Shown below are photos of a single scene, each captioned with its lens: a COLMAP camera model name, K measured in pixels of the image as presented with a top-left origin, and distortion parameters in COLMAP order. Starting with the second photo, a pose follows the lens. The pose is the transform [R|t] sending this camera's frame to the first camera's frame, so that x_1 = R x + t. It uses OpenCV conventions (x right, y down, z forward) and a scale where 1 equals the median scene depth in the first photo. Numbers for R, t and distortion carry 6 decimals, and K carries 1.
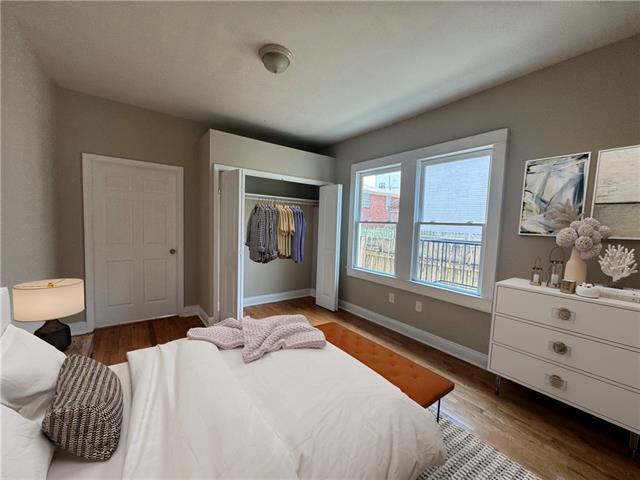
lens RADIAL K [[260.2, 0, 328.2], [0, 260.2, 242.9], [0, 0, 1]] dist [0.014250, 0.000421]
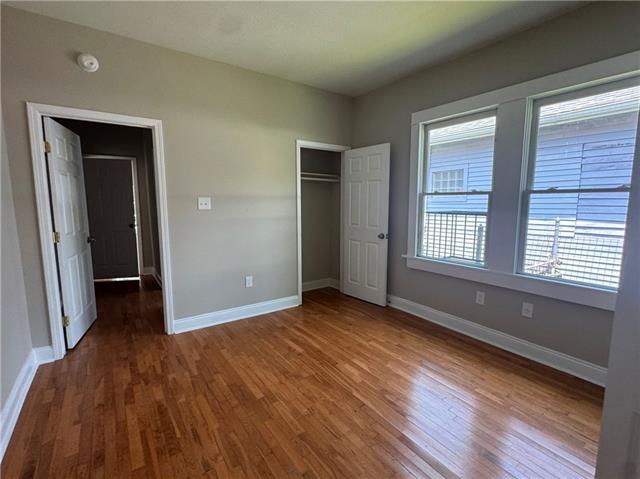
lens RADIAL K [[285.0, 0, 323.7], [0, 285.0, 236.9], [0, 0, 1]] dist [-0.010015, -0.001932]
pose [[0.998722, -0.046059, -0.020807, -0.152336], [0.047182, 0.997251, 0.057143, -0.020162], [0.018118, -0.058051, 0.998149, 0.203210]]
